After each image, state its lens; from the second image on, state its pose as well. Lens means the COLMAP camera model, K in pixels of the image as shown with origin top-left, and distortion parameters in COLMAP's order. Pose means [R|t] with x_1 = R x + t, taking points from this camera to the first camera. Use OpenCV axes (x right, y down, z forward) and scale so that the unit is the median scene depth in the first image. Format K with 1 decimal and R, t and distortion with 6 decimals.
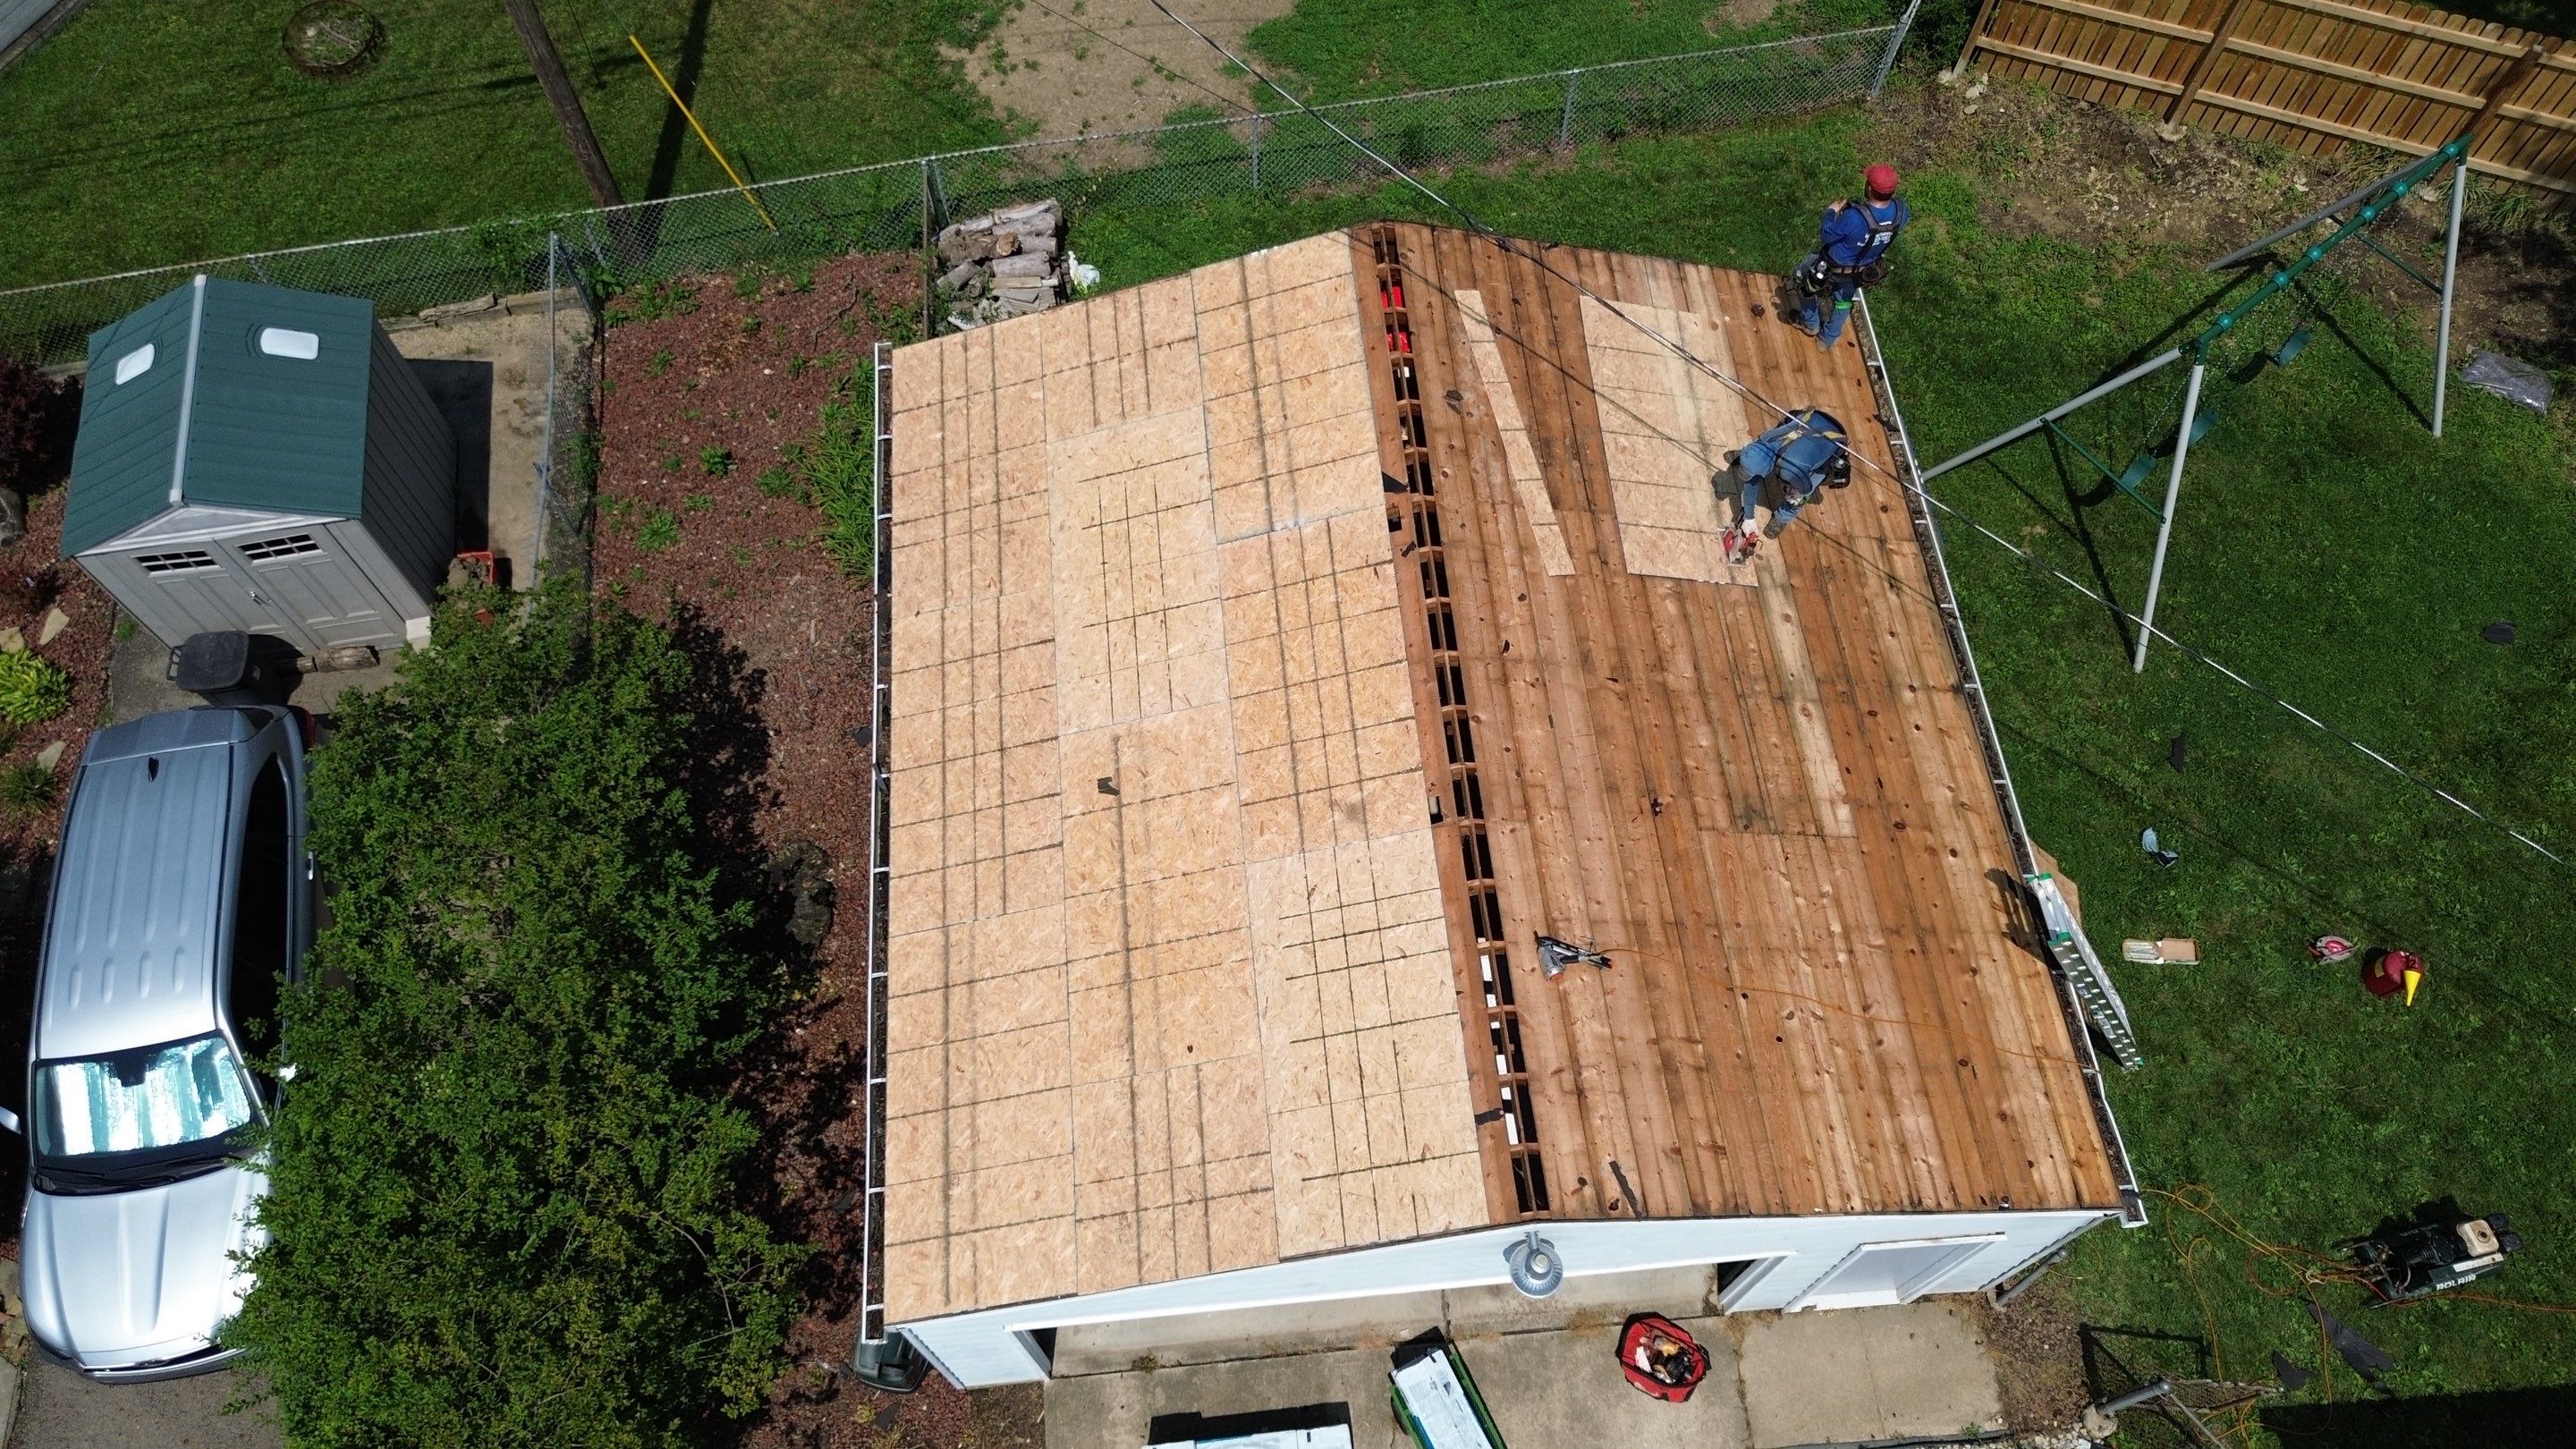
lens RADIAL K [[1867.8, 0, 1295.5], [0, 1867.8, 717.6], [0, 0, 1]] dist [0.044686, -0.034936]
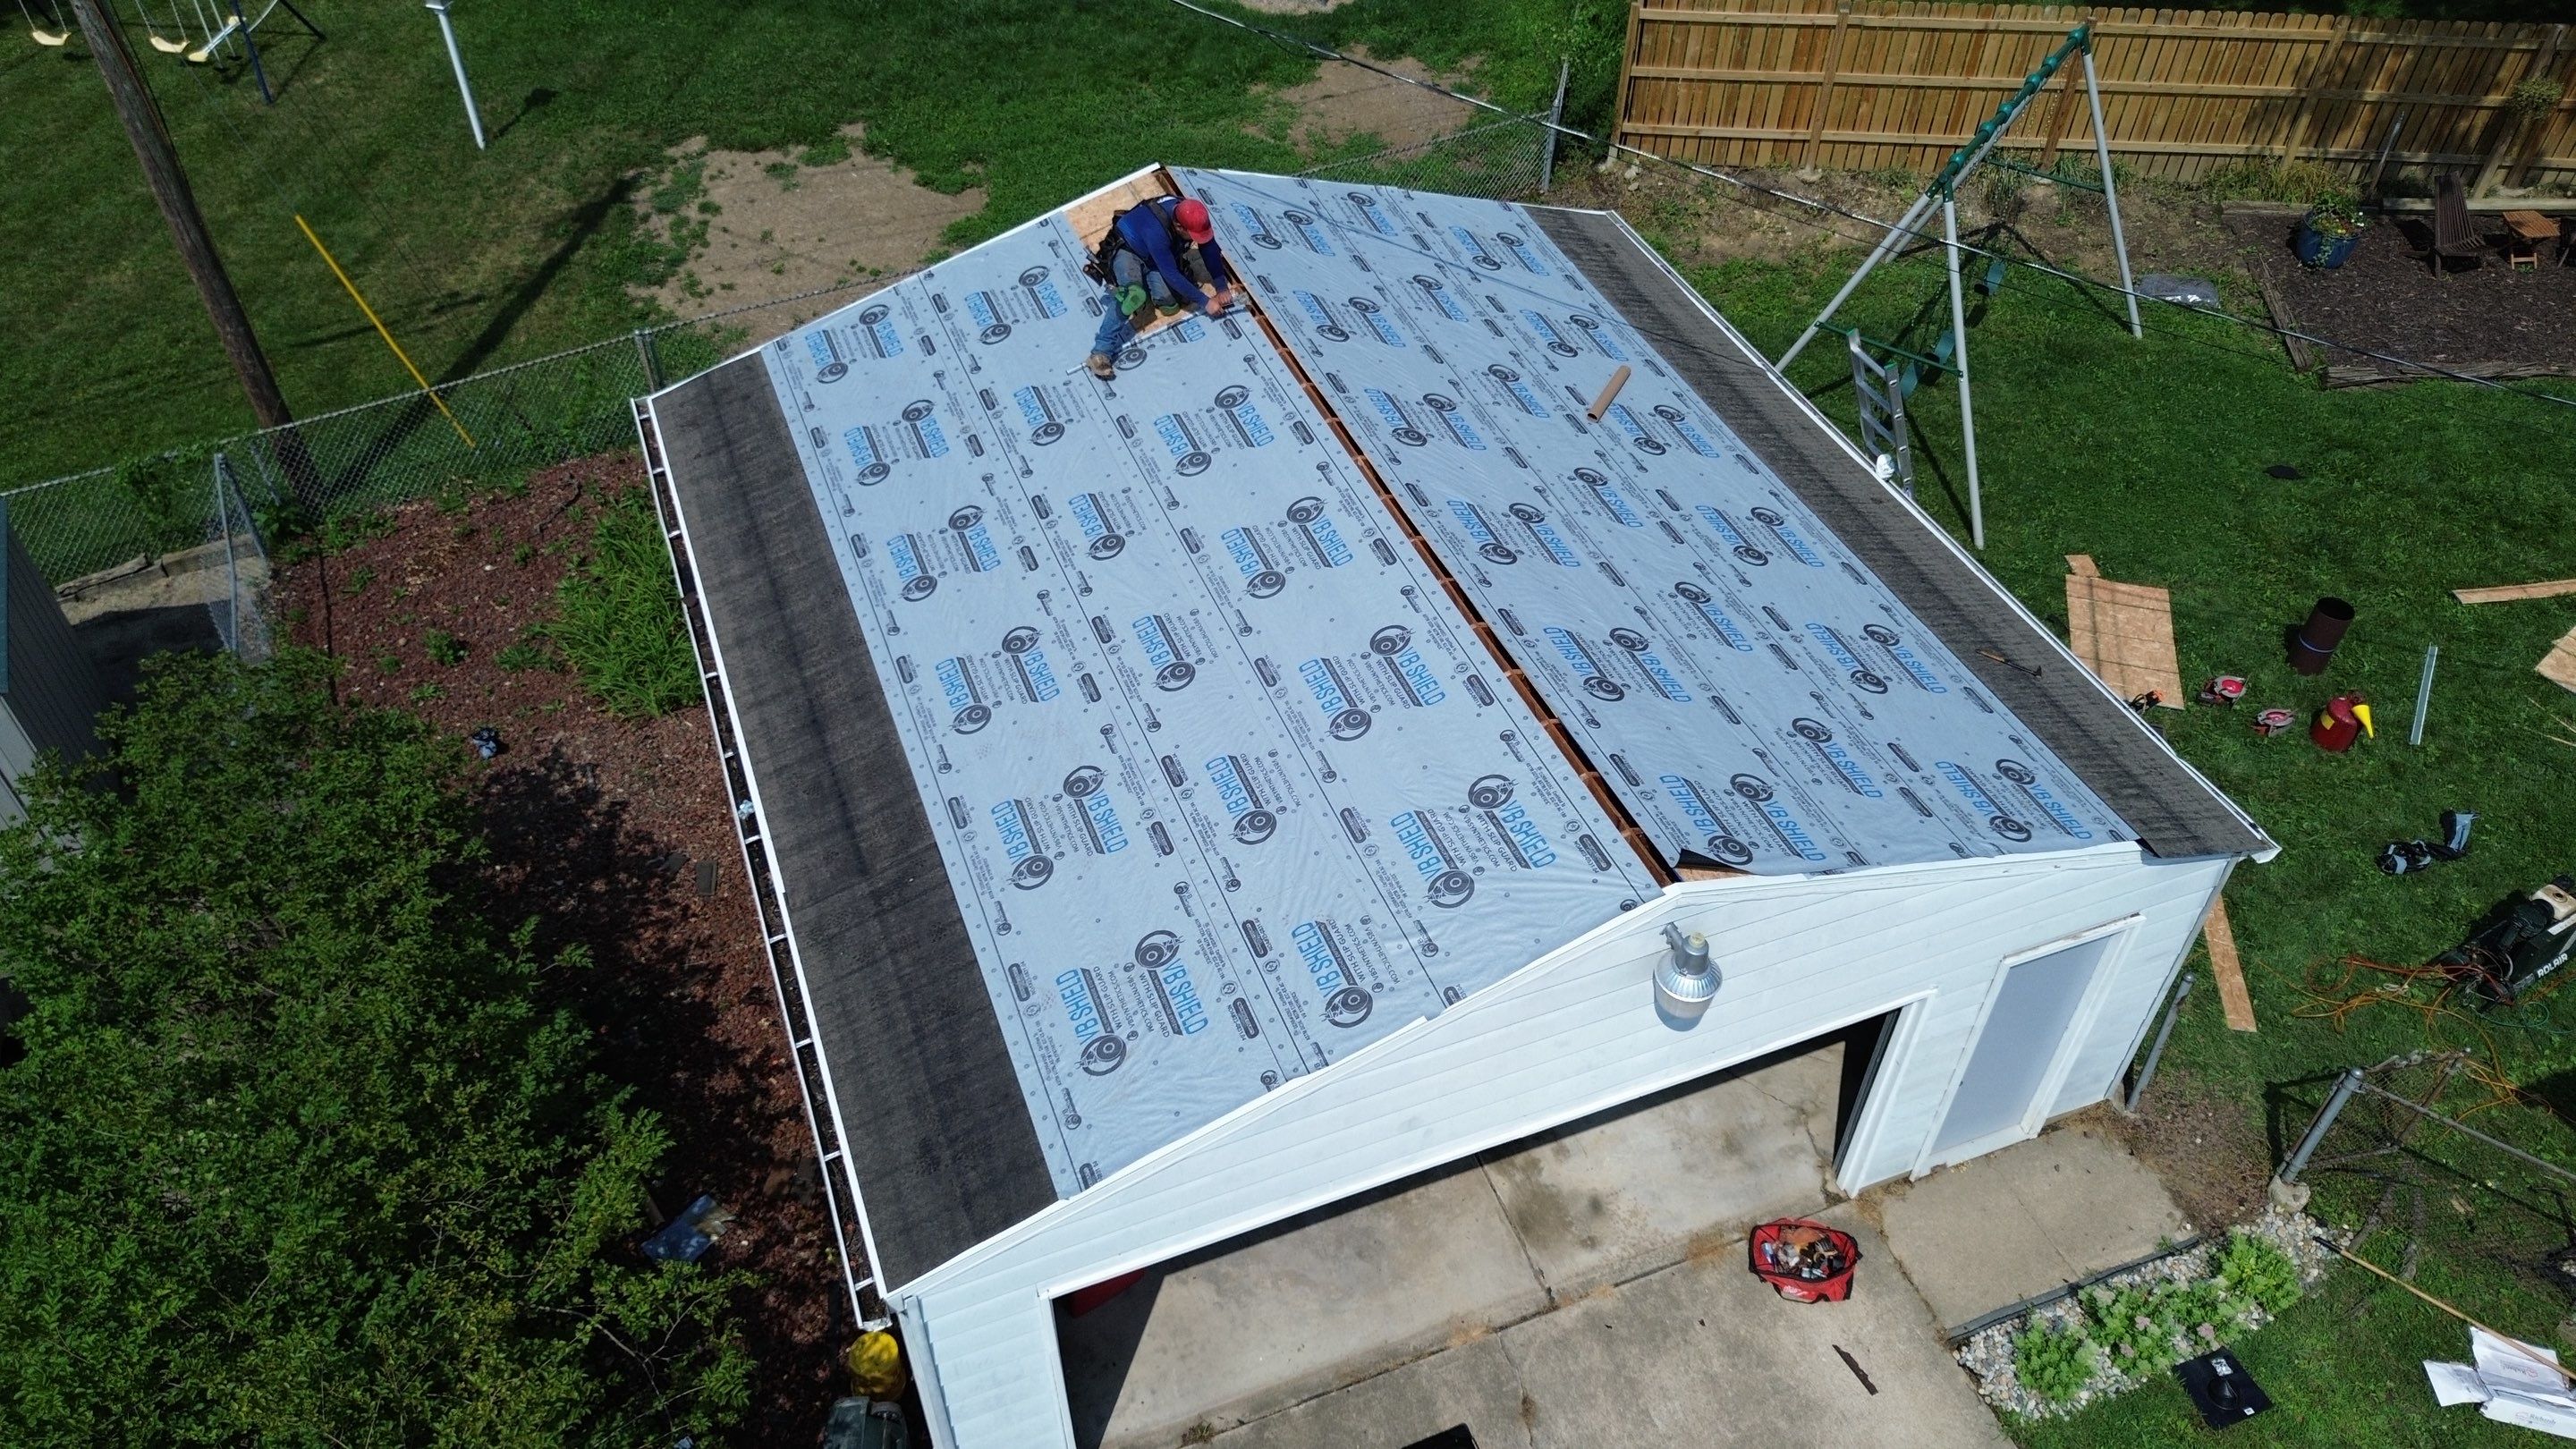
lens RADIAL K [[1841.8, 0, 1297.3], [0, 1841.8, 727.5], [0, 0, 1]] dist [0.048546, -0.033721]
pose [[0.959824, -0.193301, 0.203401, -0.110070], [0.246414, 0.927398, -0.281449, 0.235653], [-0.134229, 0.320263, 0.937771, 0.149999]]
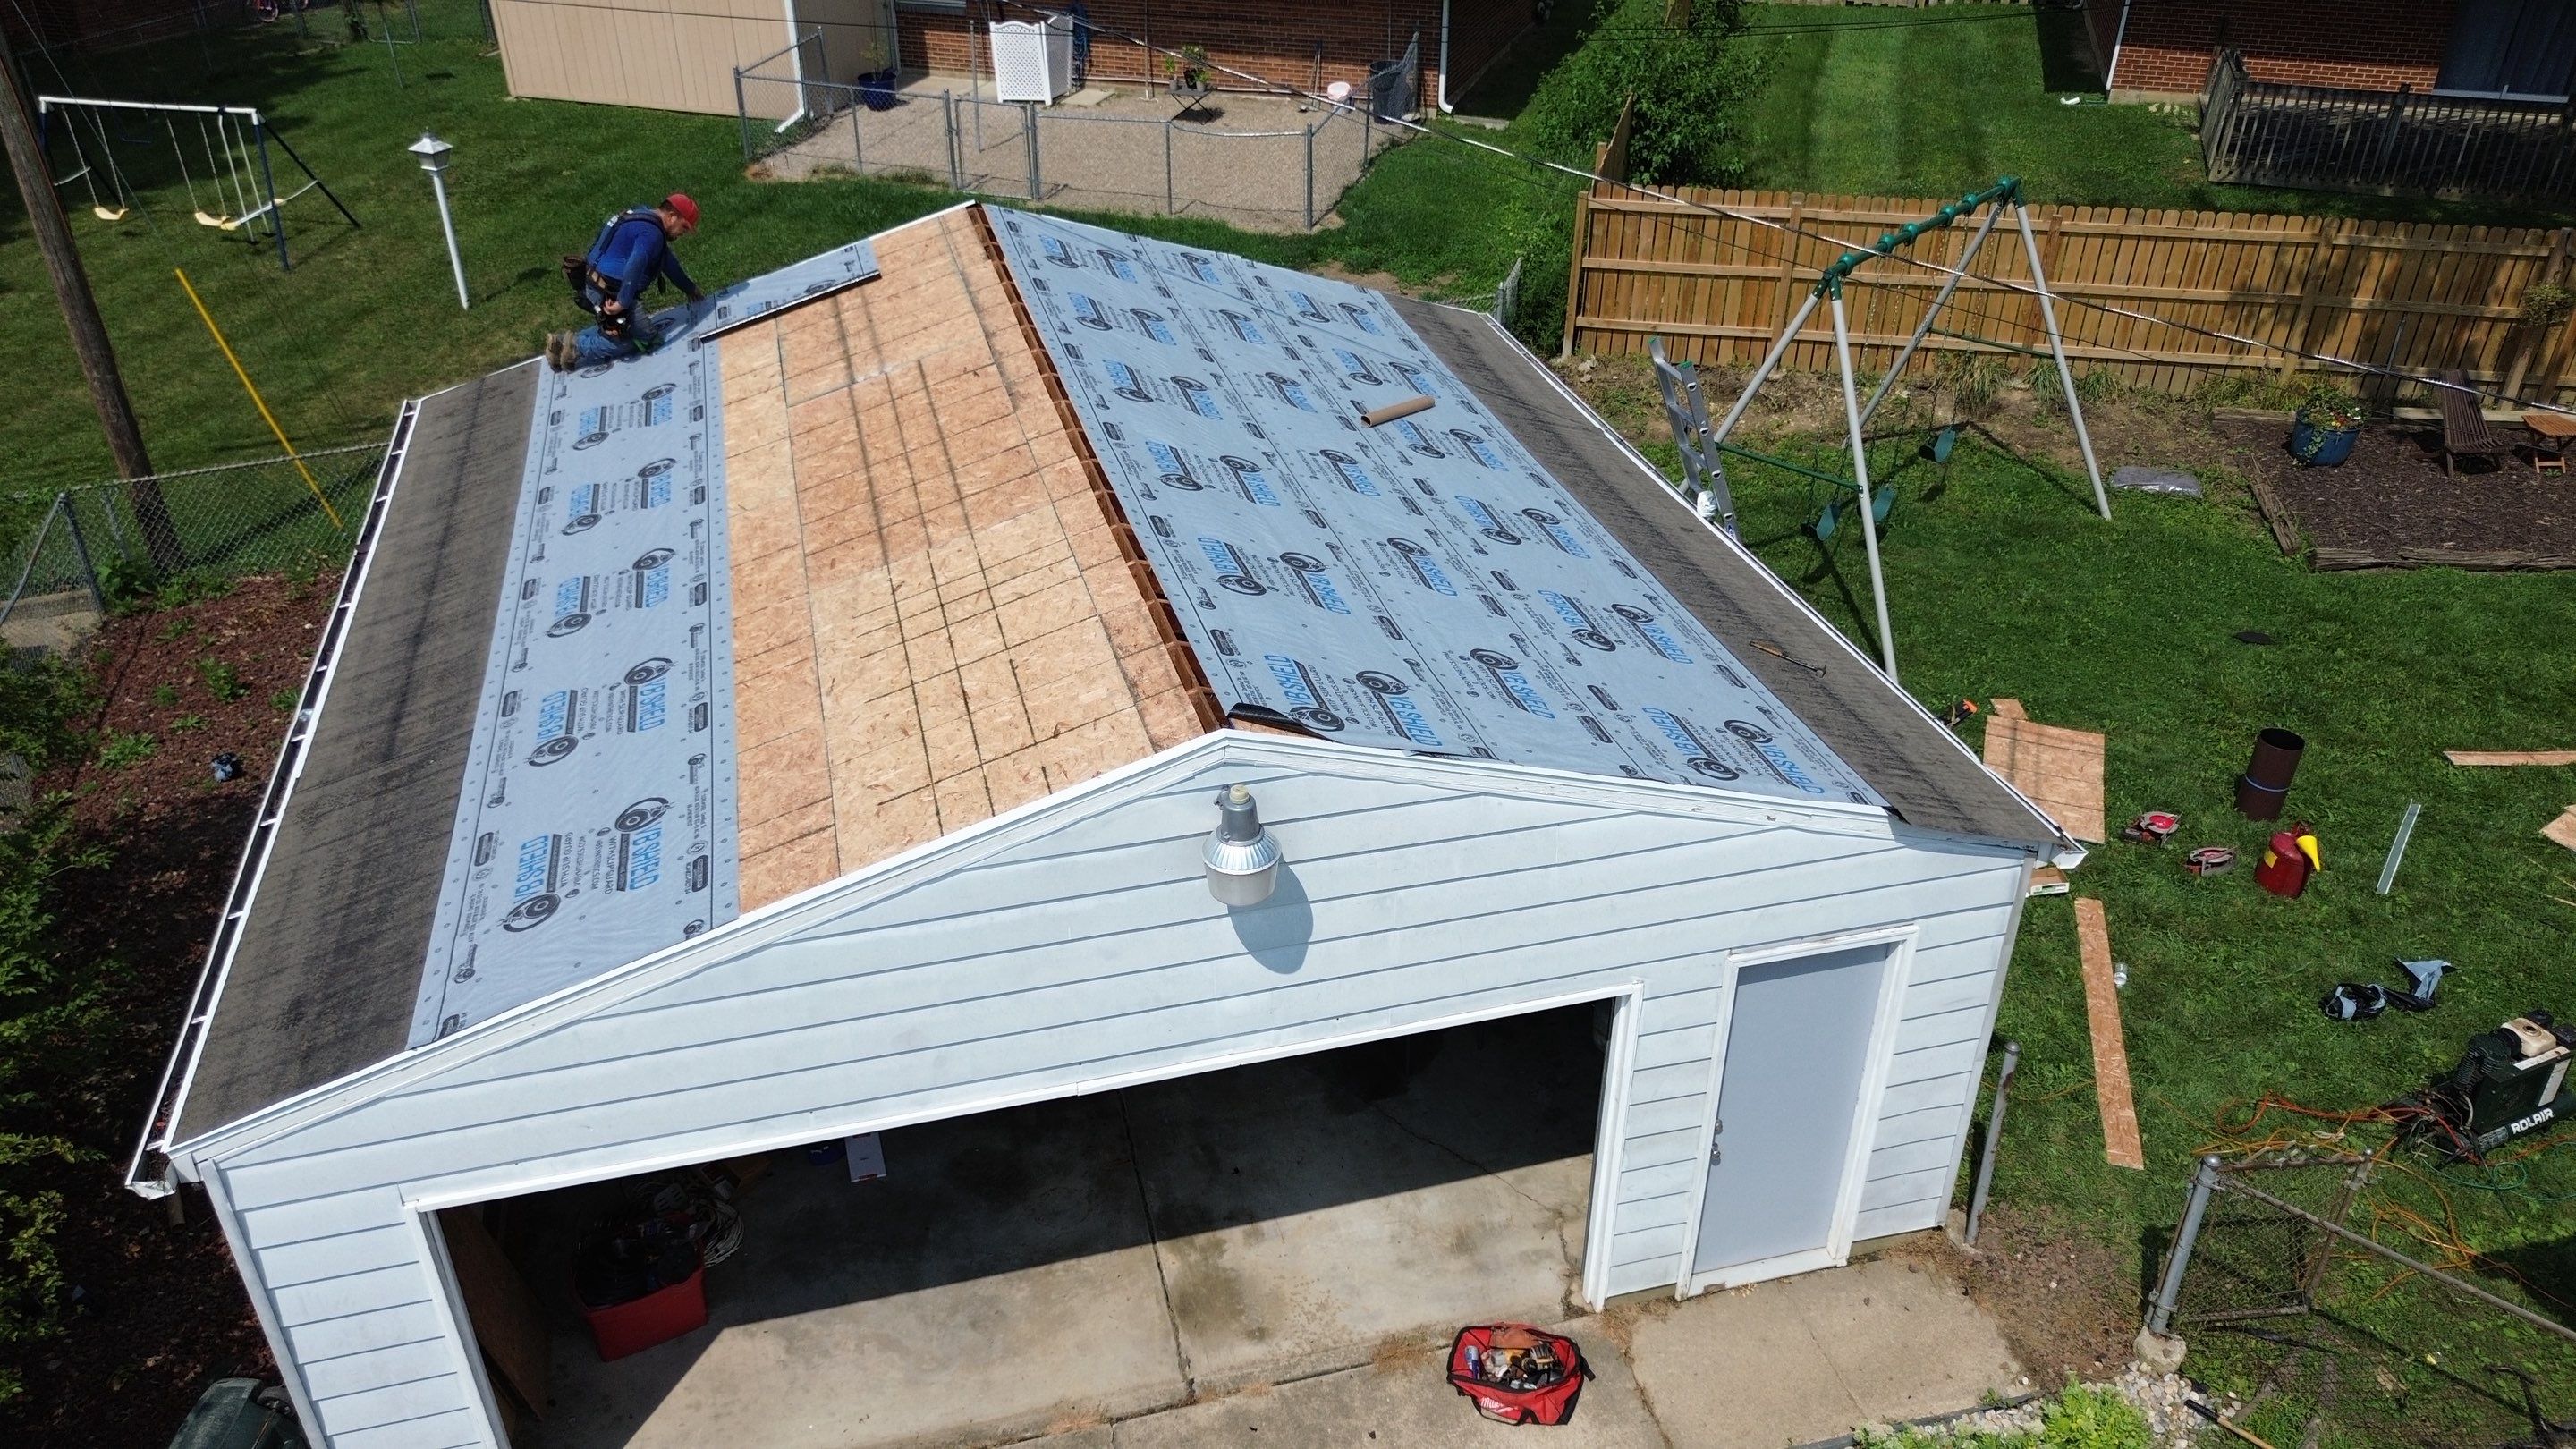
lens RADIAL K [[1841.8, 0, 1297.3], [0, 1841.8, 727.5], [0, 0, 1]] dist [0.048546, -0.033721]
pose [[0.984536, -0.093198, 0.148335, 0.034948], [0.155978, 0.851823, -0.500069, 0.363416], [-0.079749, 0.515472, 0.853187, 0.266844]]
